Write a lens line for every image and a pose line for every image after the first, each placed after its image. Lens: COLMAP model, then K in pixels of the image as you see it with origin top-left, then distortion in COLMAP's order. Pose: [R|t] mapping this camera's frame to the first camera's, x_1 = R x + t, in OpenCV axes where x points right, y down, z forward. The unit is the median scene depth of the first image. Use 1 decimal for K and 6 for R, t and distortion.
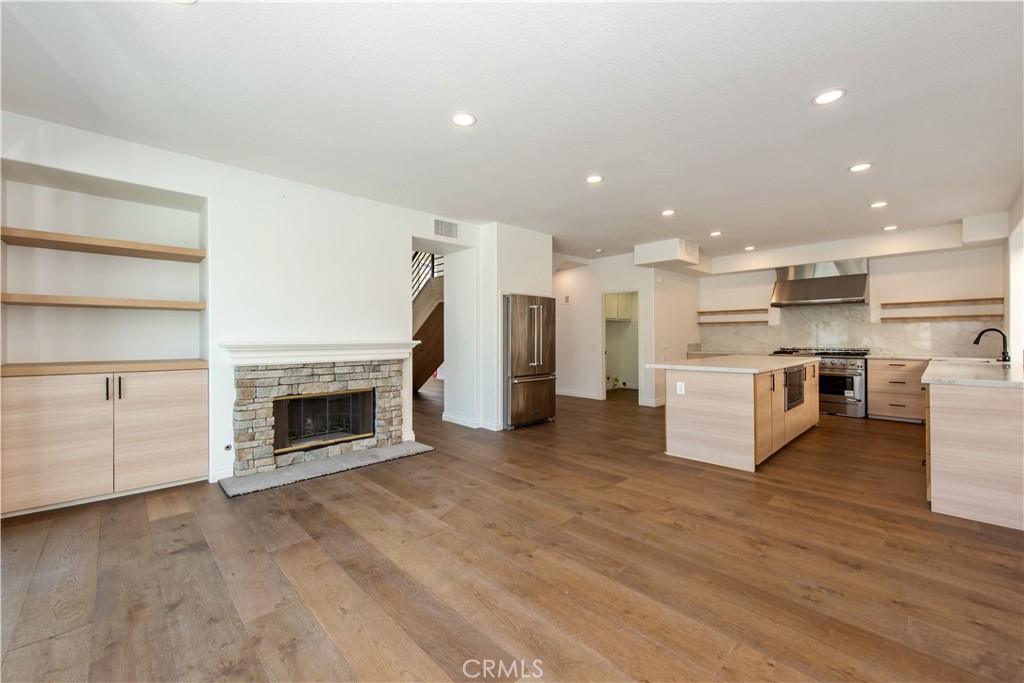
lens RADIAL K [[404.5, 0, 517.2], [0, 404.5, 335.0], [0, 0, 1]] dist [0.007374, -0.001762]
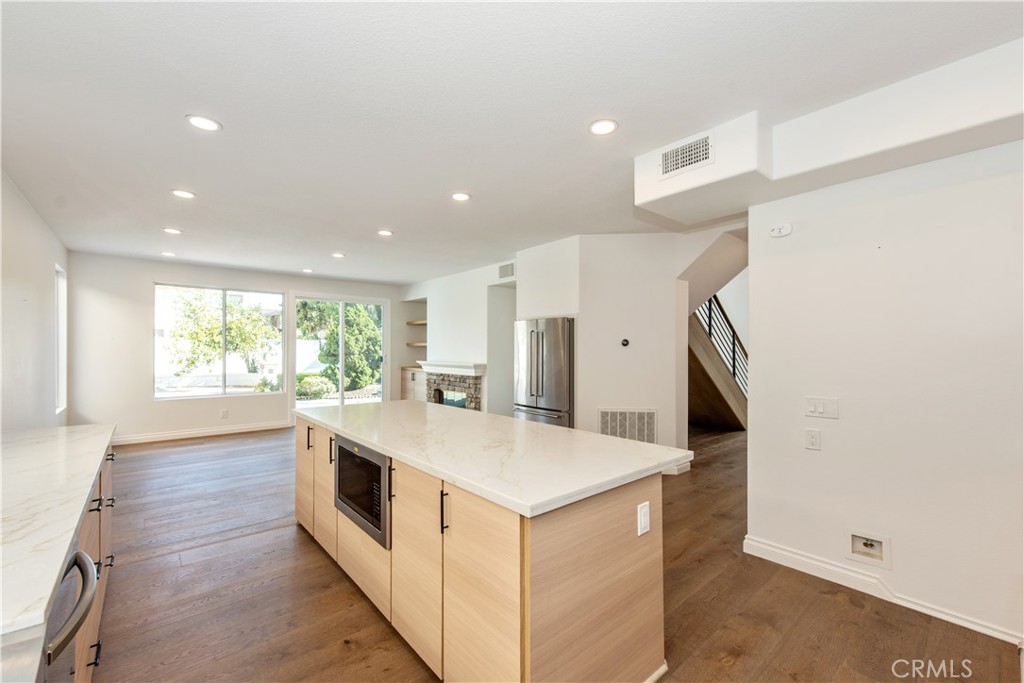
lens RADIAL K [[412.9, 0, 515.4], [0, 412.9, 346.8], [0, 0, 1]] dist [0.000278, -0.000072]
pose [[-0.045732, -0.002649, -0.998950, 0.981000], [0.003185, 0.999991, -0.002797, -0.033093], [0.998949, -0.003310, -0.045723, 1.021717]]
